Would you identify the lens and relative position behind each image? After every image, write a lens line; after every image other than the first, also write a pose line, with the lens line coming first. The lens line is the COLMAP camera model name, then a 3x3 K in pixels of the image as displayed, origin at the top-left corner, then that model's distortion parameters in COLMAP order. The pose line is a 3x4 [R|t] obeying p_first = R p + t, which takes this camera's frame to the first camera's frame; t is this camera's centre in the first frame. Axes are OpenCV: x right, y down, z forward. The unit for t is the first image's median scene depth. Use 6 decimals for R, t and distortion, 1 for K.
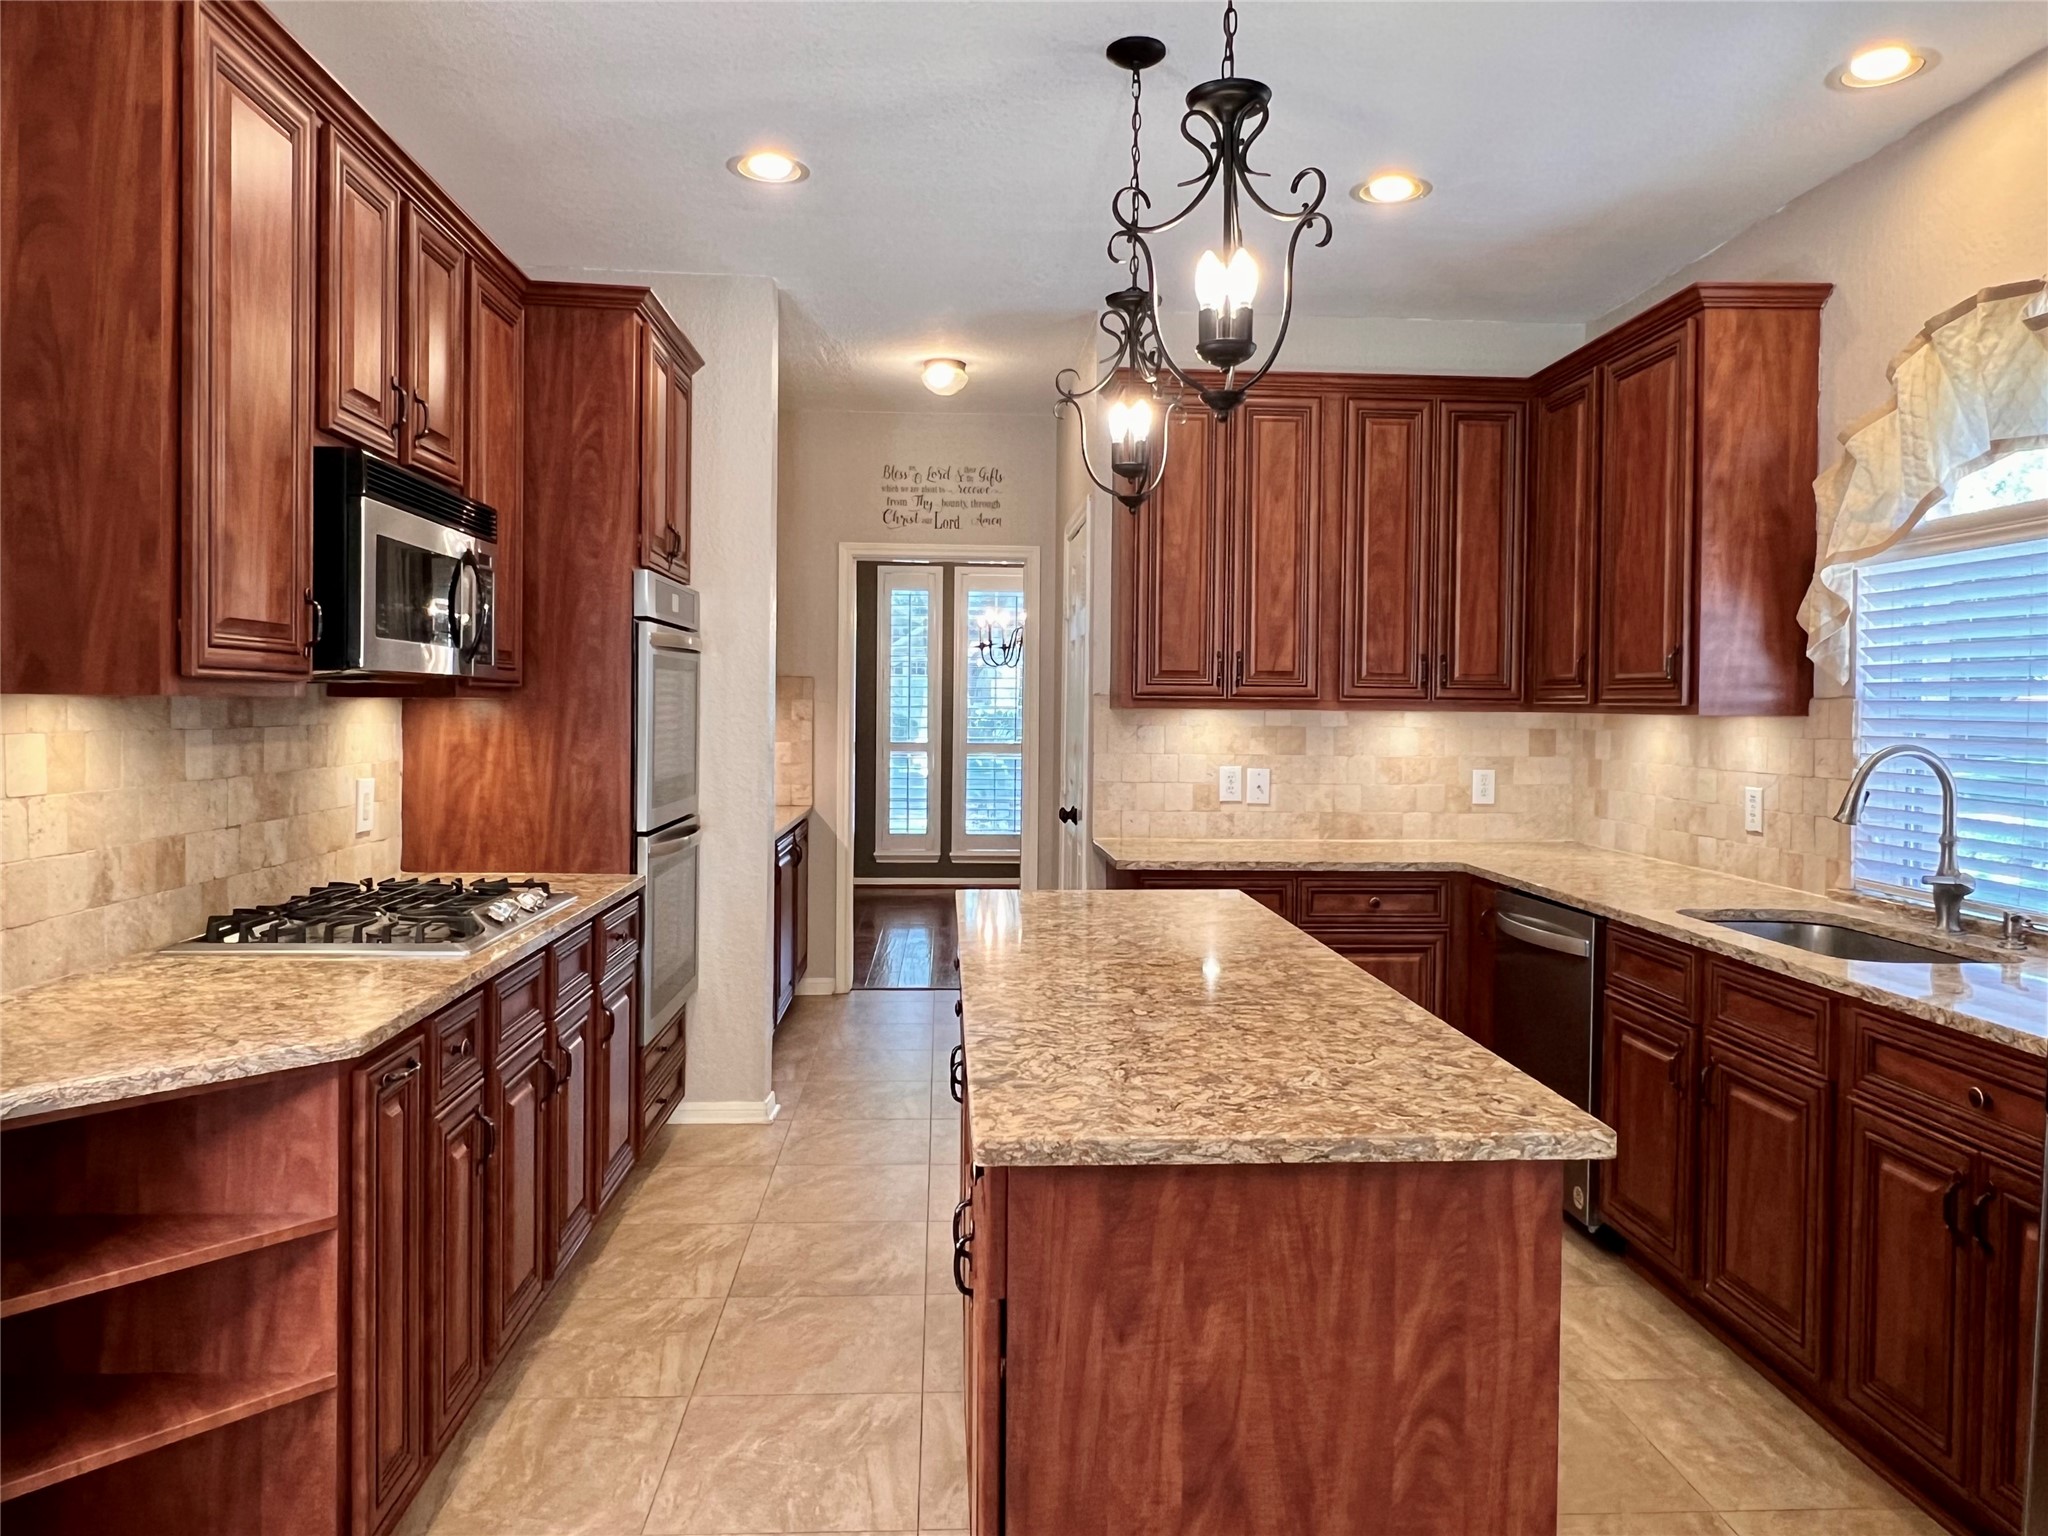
lens RADIAL K [[1390.0, 0, 1021.9], [0, 1390.0, 760.1], [0, 0, 1]] dist [-0.043788, -0.000704]
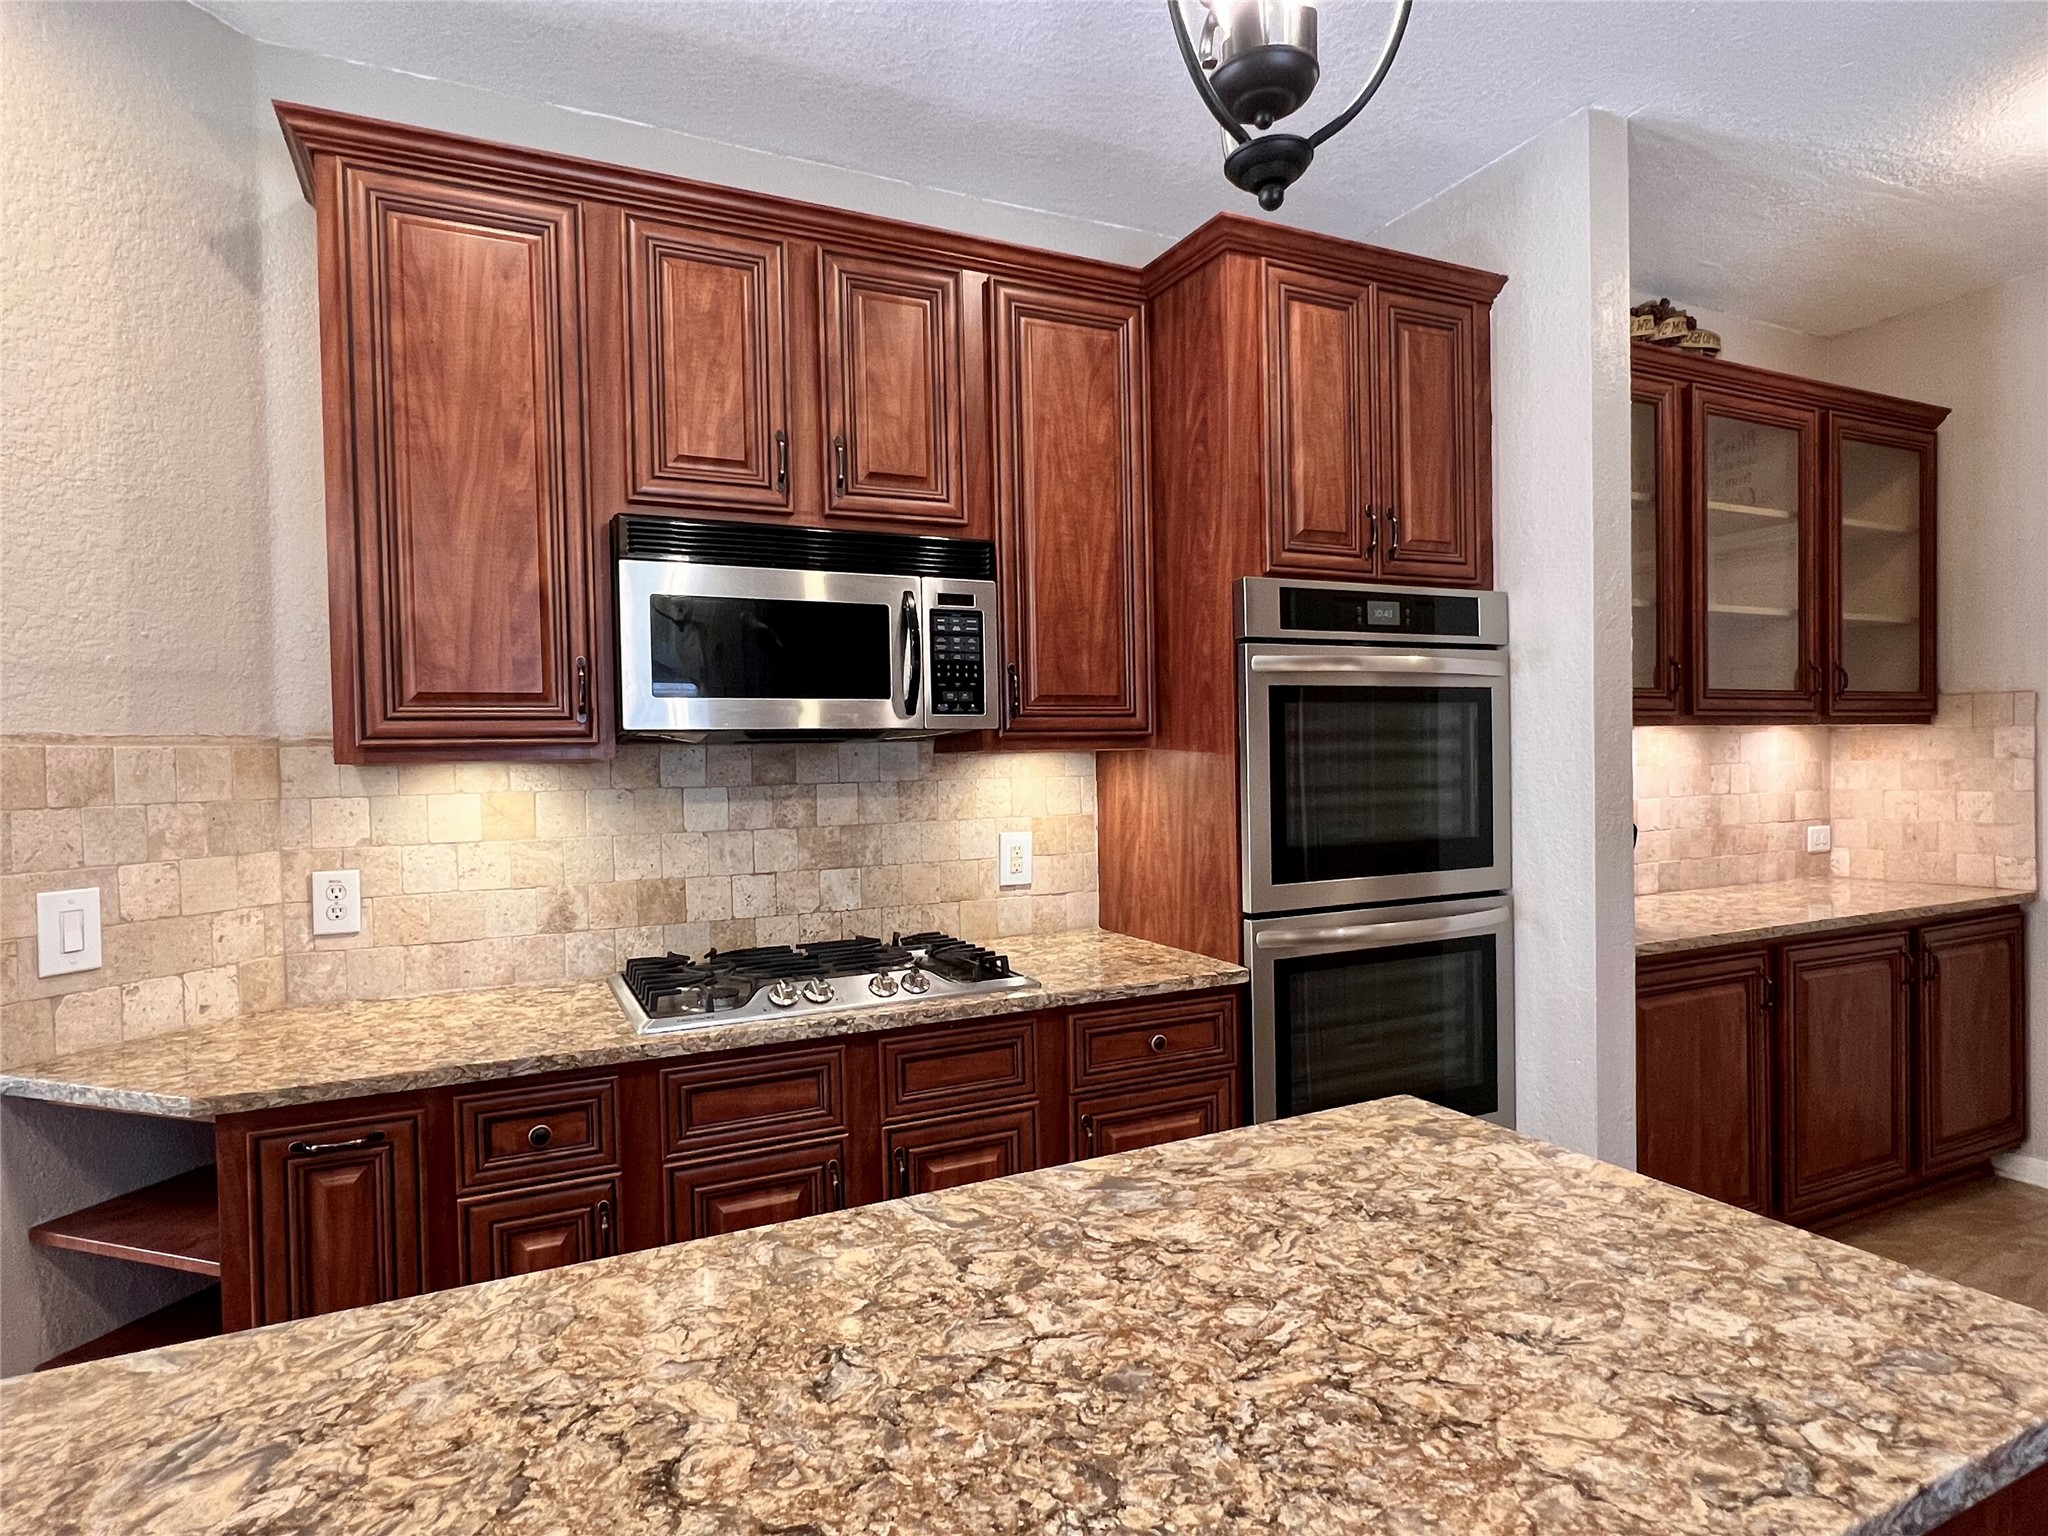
lens RADIAL K [[1110.0, 0, 1022.3], [0, 1110.0, 778.6], [0, 0, 1]] dist [-0.005415, 0.002357]
pose [[0.370000, -0.002243, -0.929029, 0.262703], [-0.010101, 0.999928, -0.006437, -0.019288], [0.928977, 0.011766, 0.369951, 0.656780]]
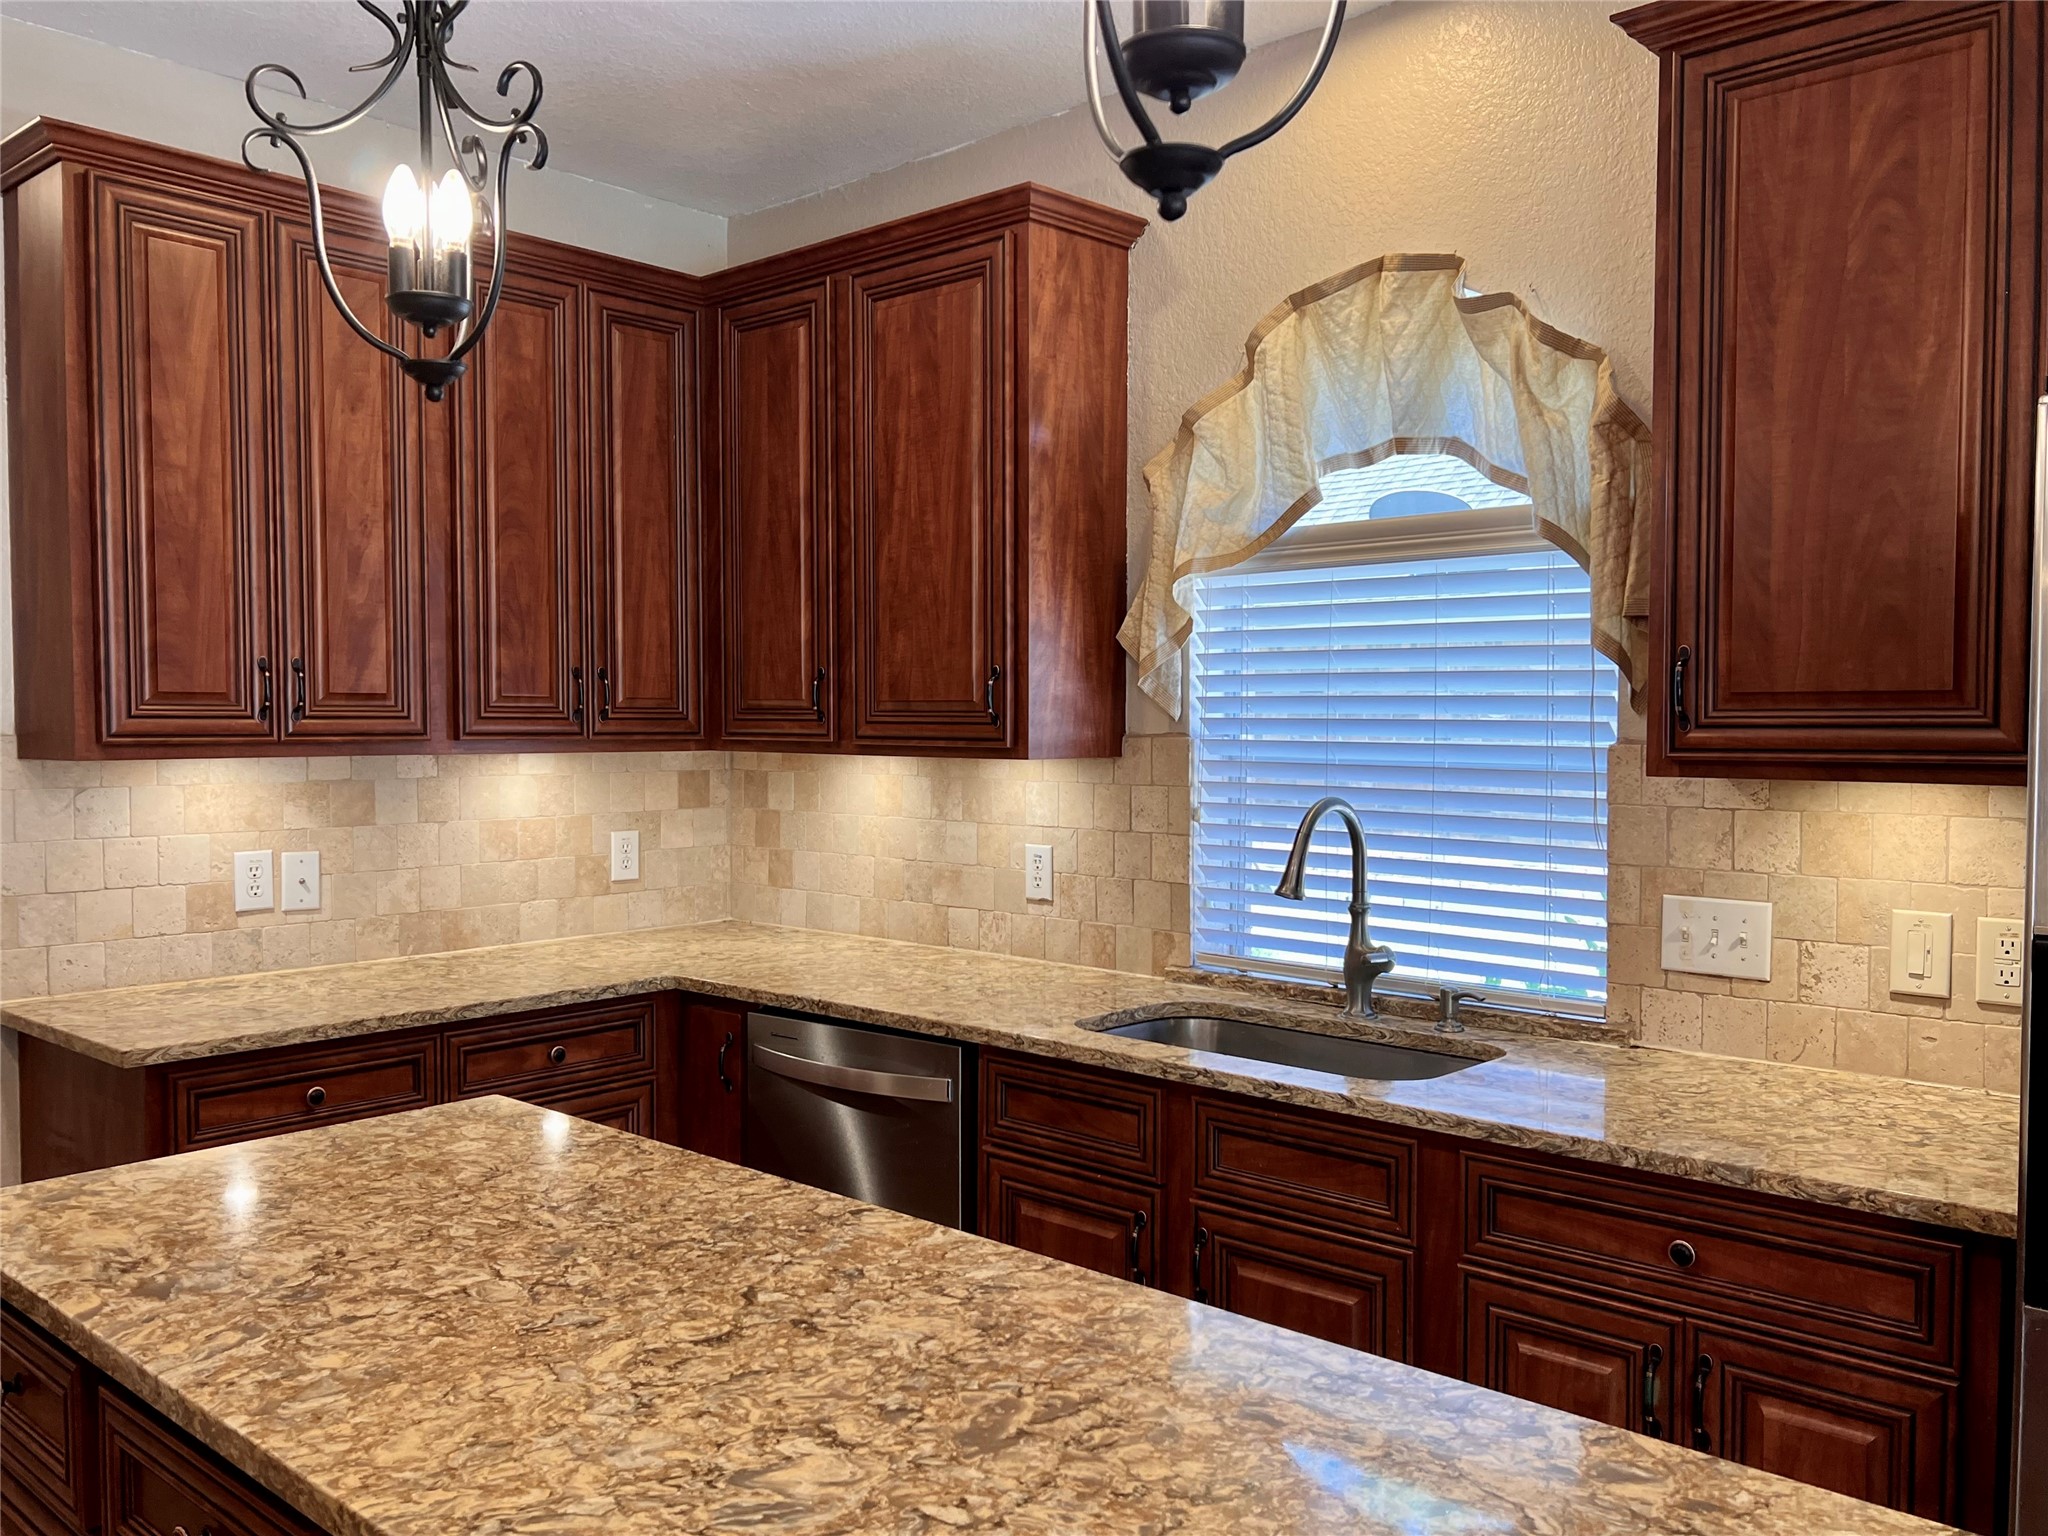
lens RADIAL K [[1646.7, 0, 1069.8], [0, 1646.7, 805.2], [0, 0, 1]] dist [0.041967, -0.031918]
pose [[0.701850, -0.044841, 0.710912, -0.145487], [0.030994, 0.998994, 0.032414, -0.036760], [-0.711650, -0.000716, 0.702534, 0.339213]]
